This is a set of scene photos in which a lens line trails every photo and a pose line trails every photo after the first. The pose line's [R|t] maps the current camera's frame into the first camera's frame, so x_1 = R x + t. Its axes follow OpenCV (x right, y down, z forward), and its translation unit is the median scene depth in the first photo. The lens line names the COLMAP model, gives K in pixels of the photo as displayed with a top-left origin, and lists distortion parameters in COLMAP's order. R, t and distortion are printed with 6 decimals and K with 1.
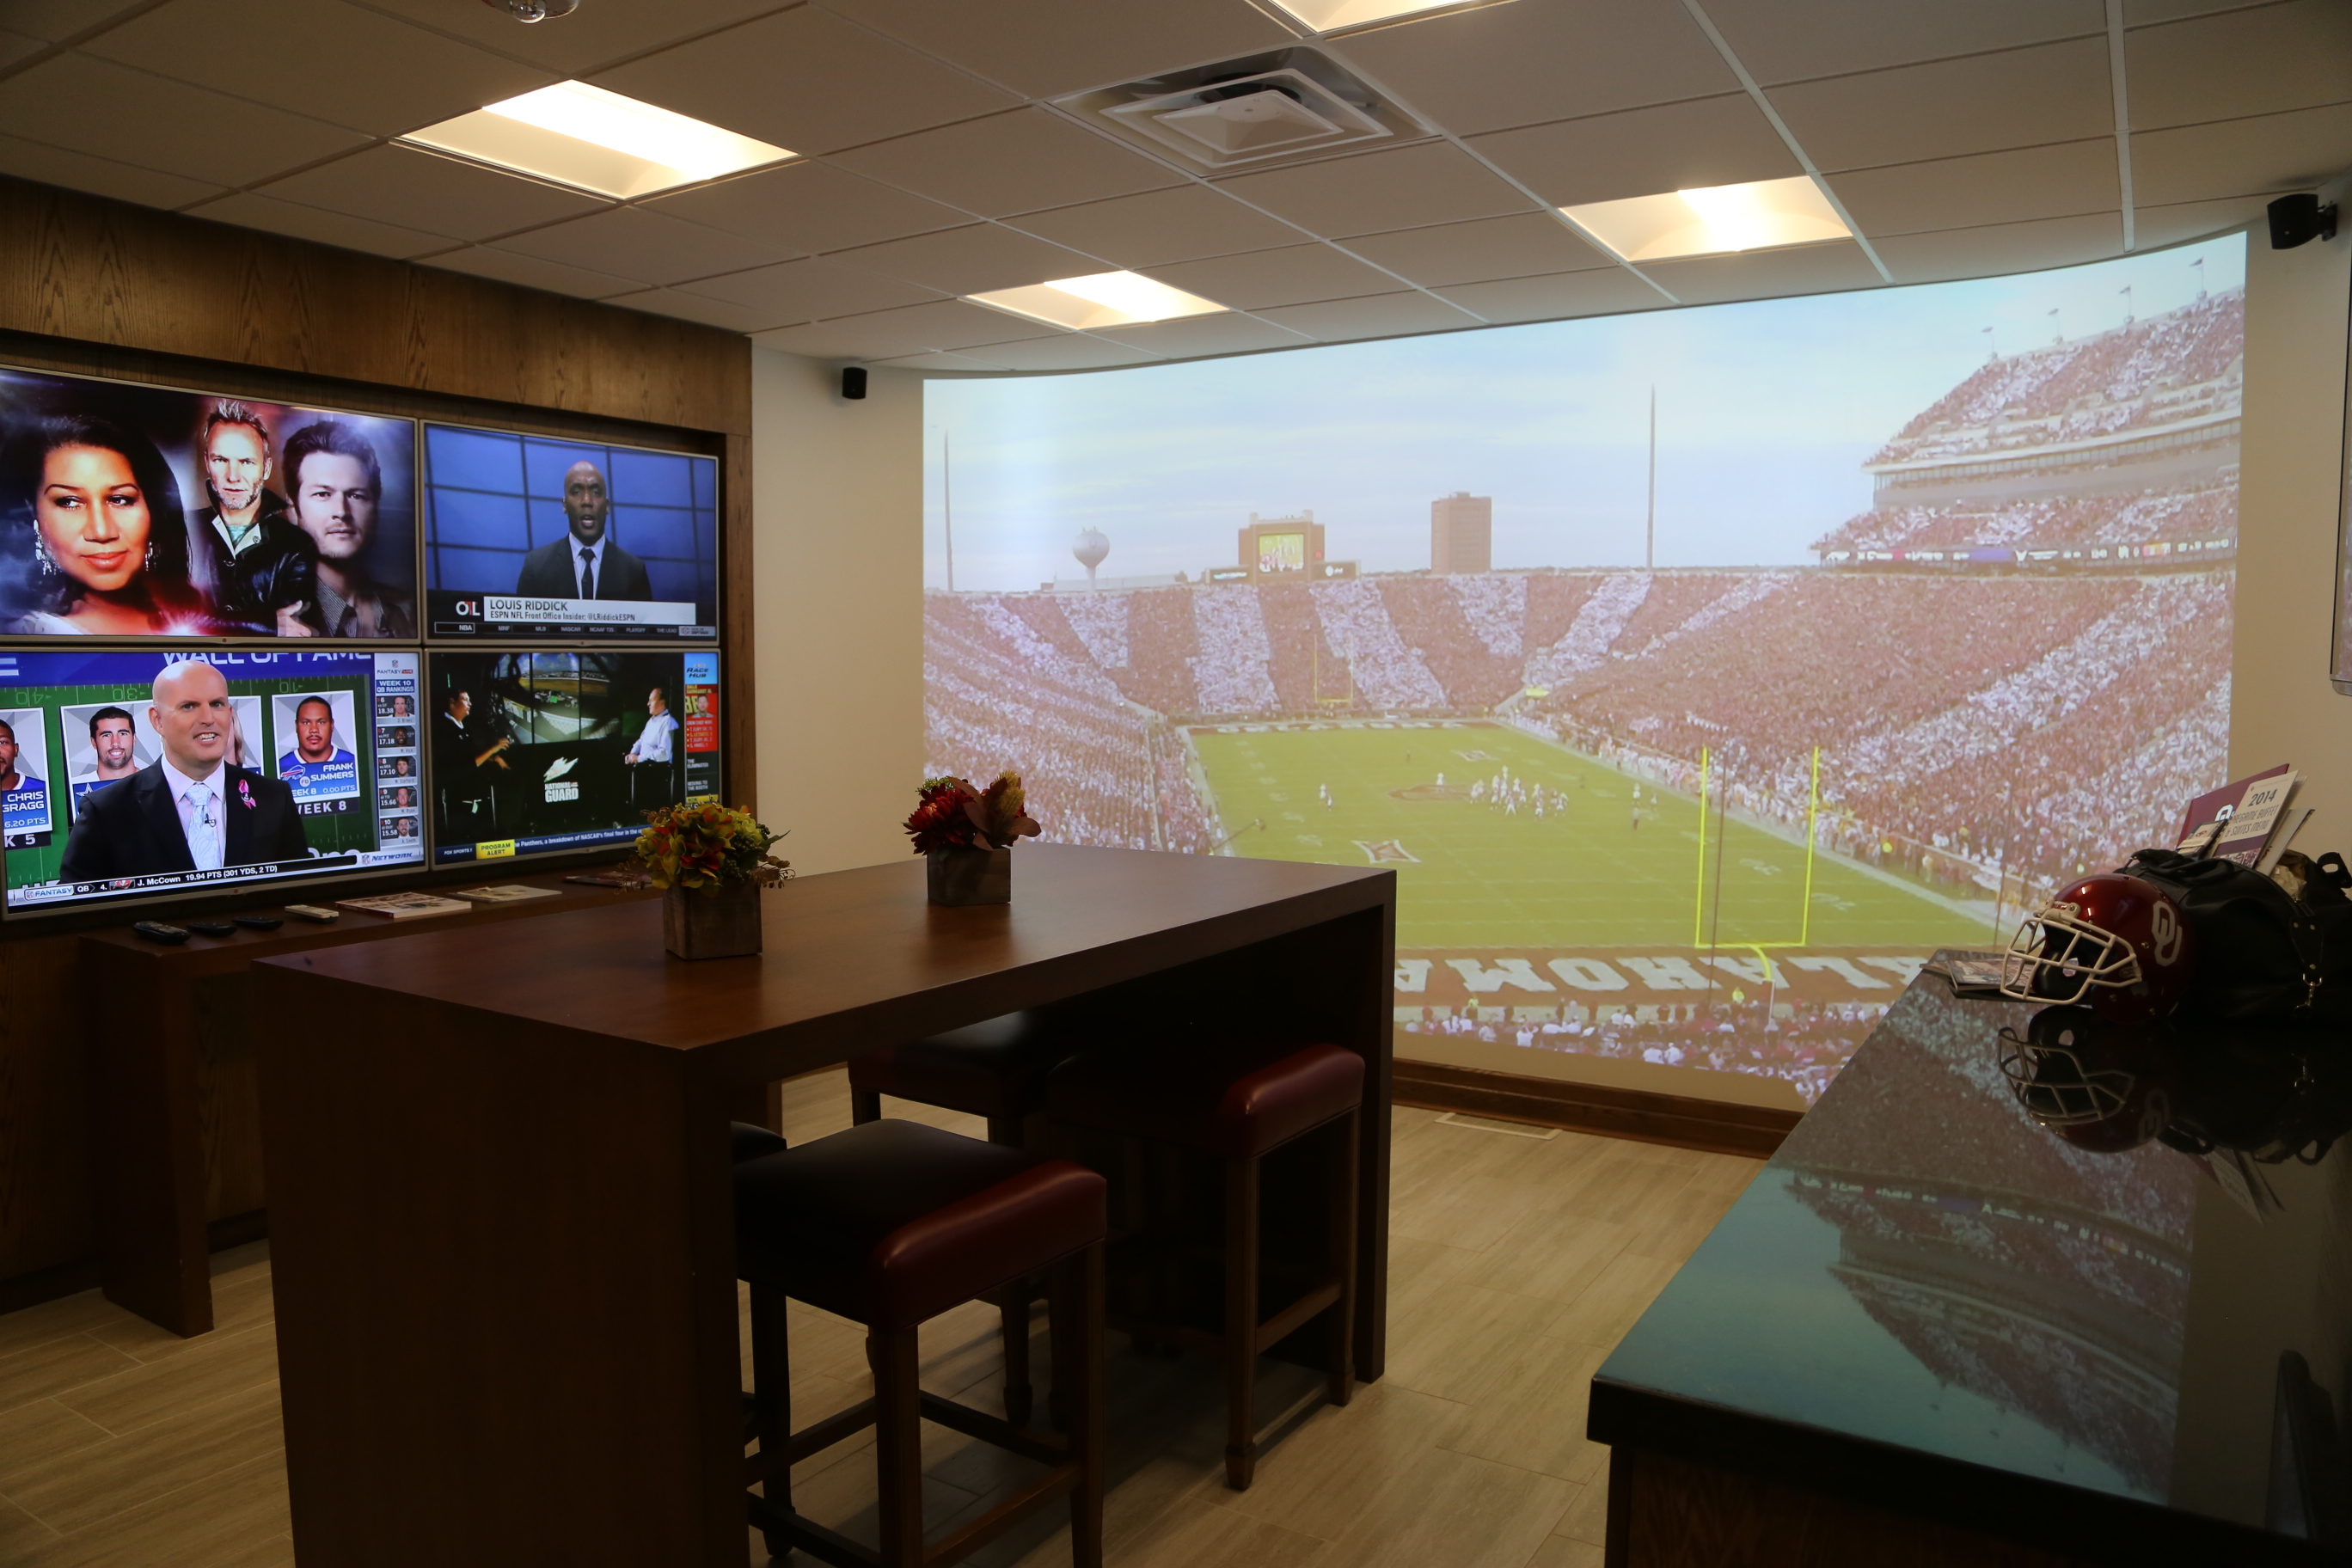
lens RADIAL K [[1581.1, 0, 1211.5], [0, 1581.1, 789.8], [0, 0, 1]] dist [-0.134441, 0.076032]
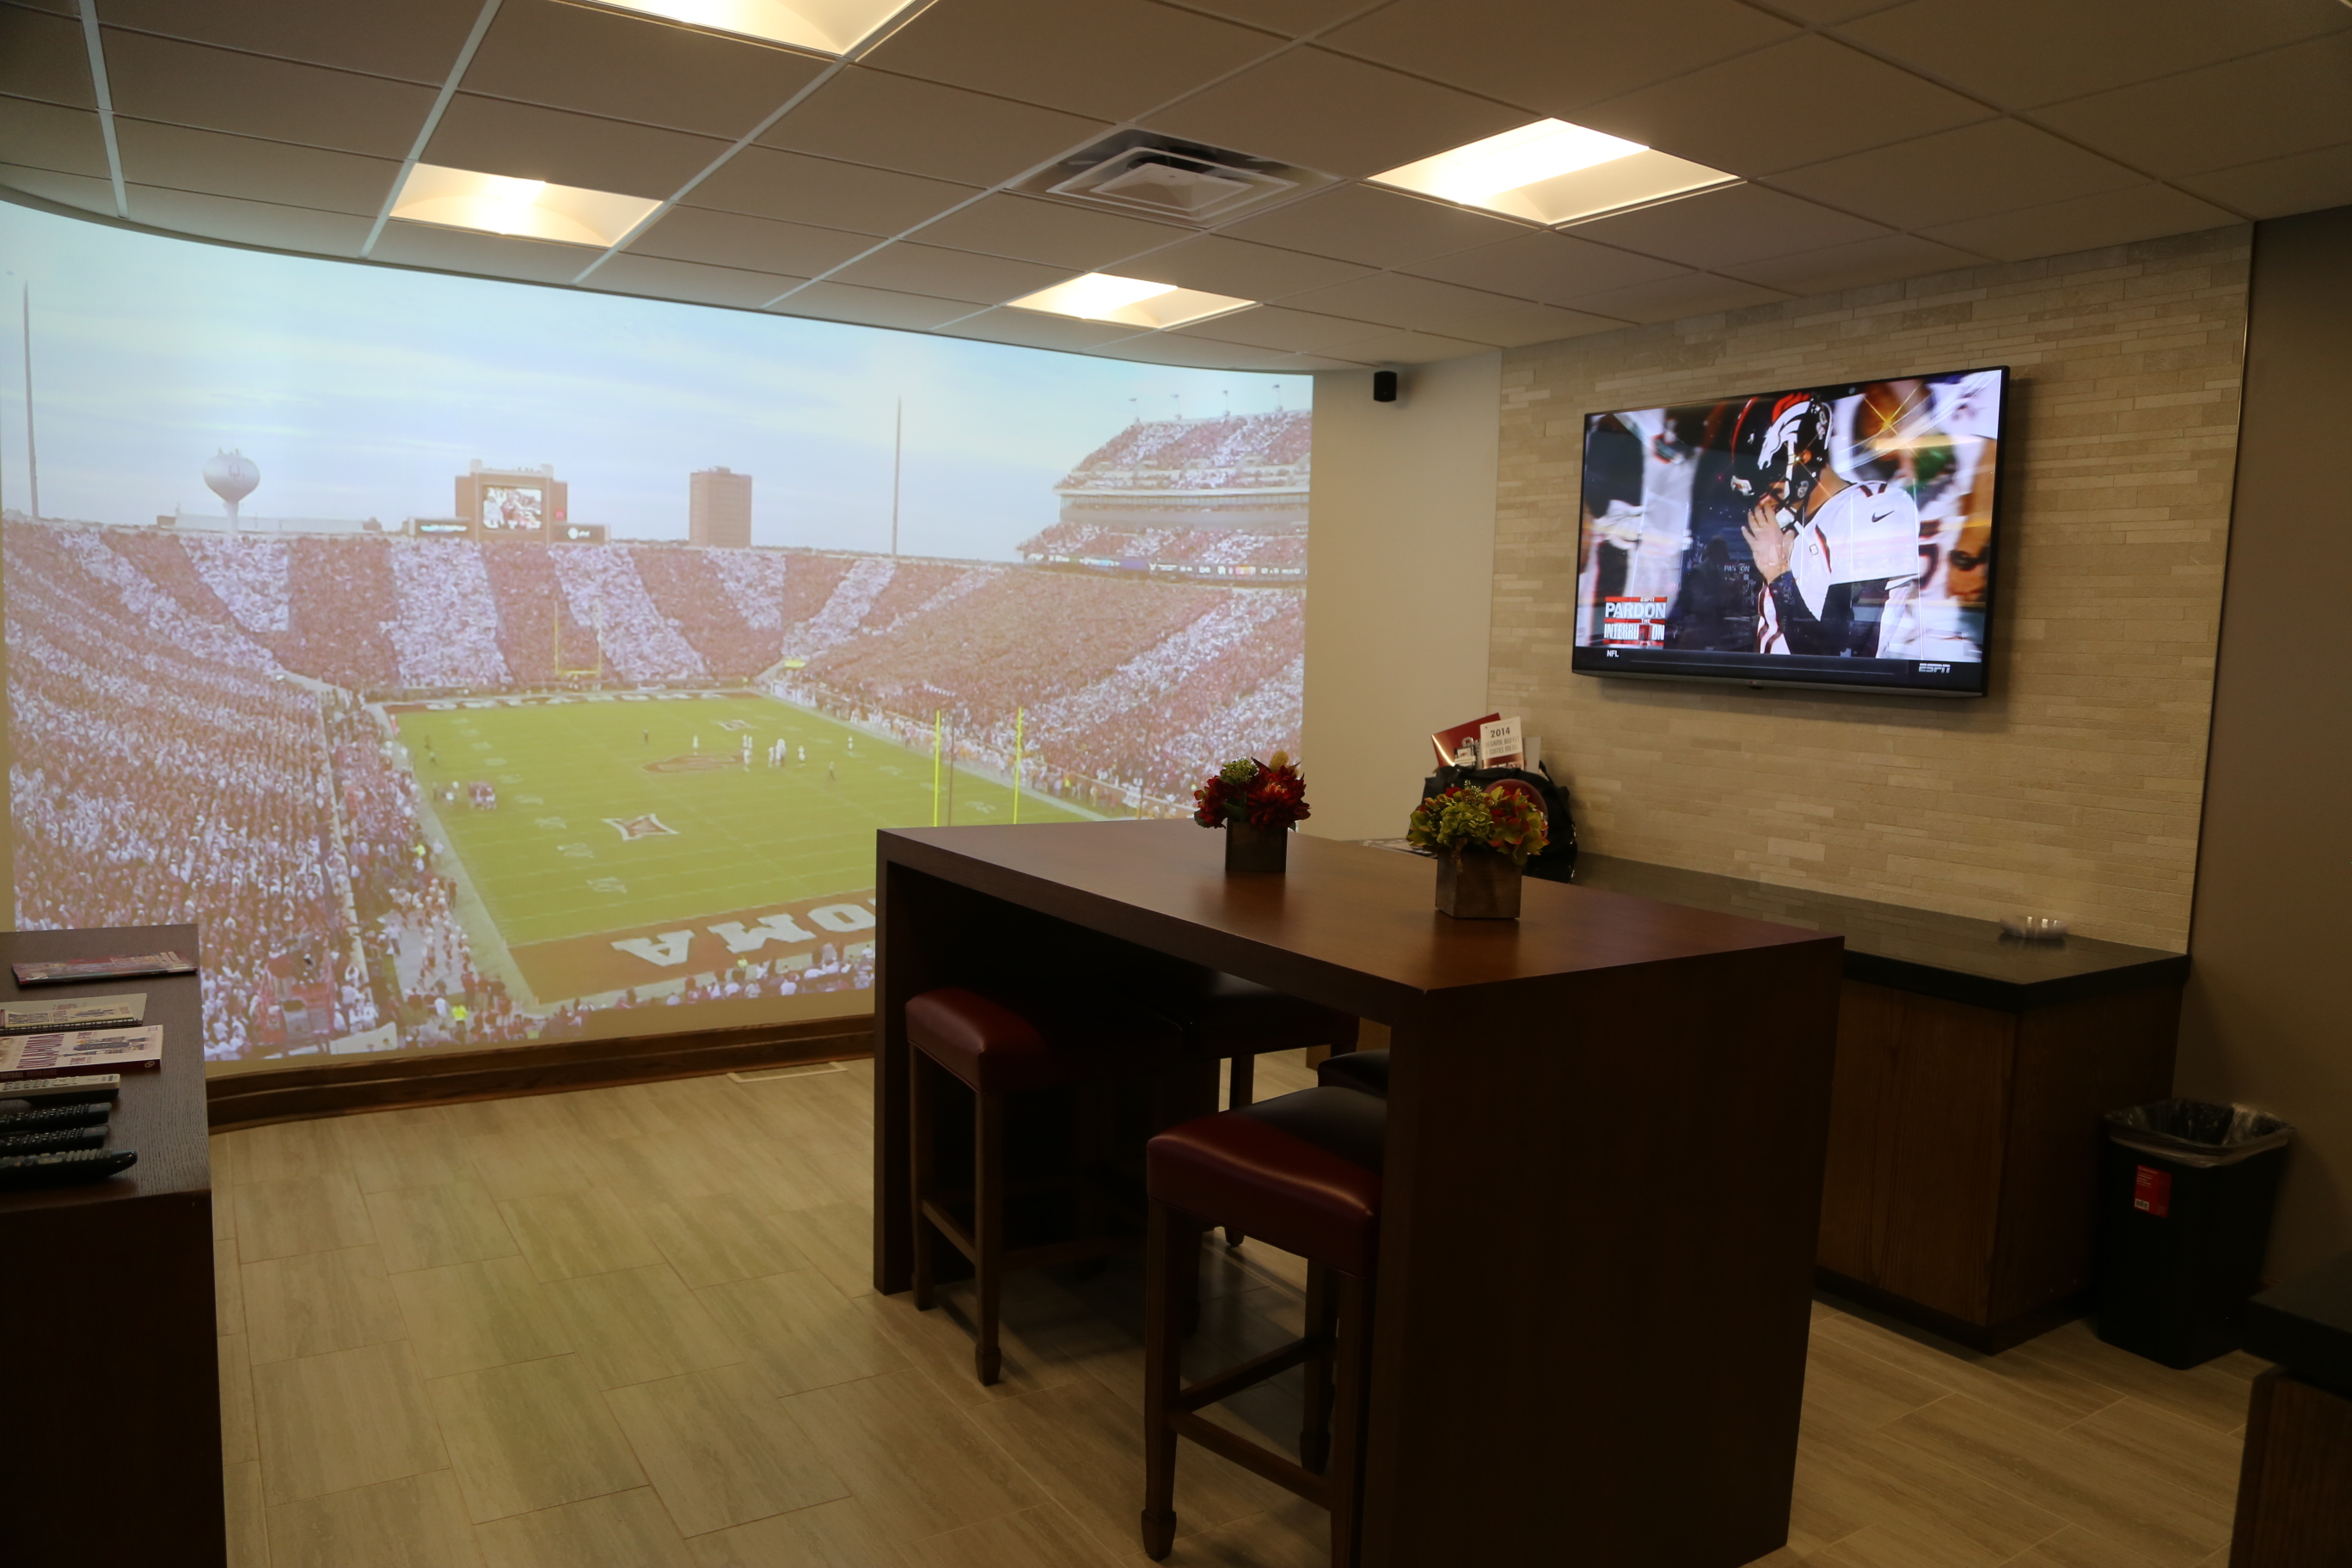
lens RADIAL K [[1581.1, 0, 1211.5], [0, 1581.1, 789.8], [0, 0, 1]] dist [-0.134441, 0.076032]
pose [[0.422331, -0.070564, 0.903691, -0.642919], [0.039965, 0.997445, 0.059207, -0.027981], [-0.905560, 0.011111, 0.424072, 0.289364]]
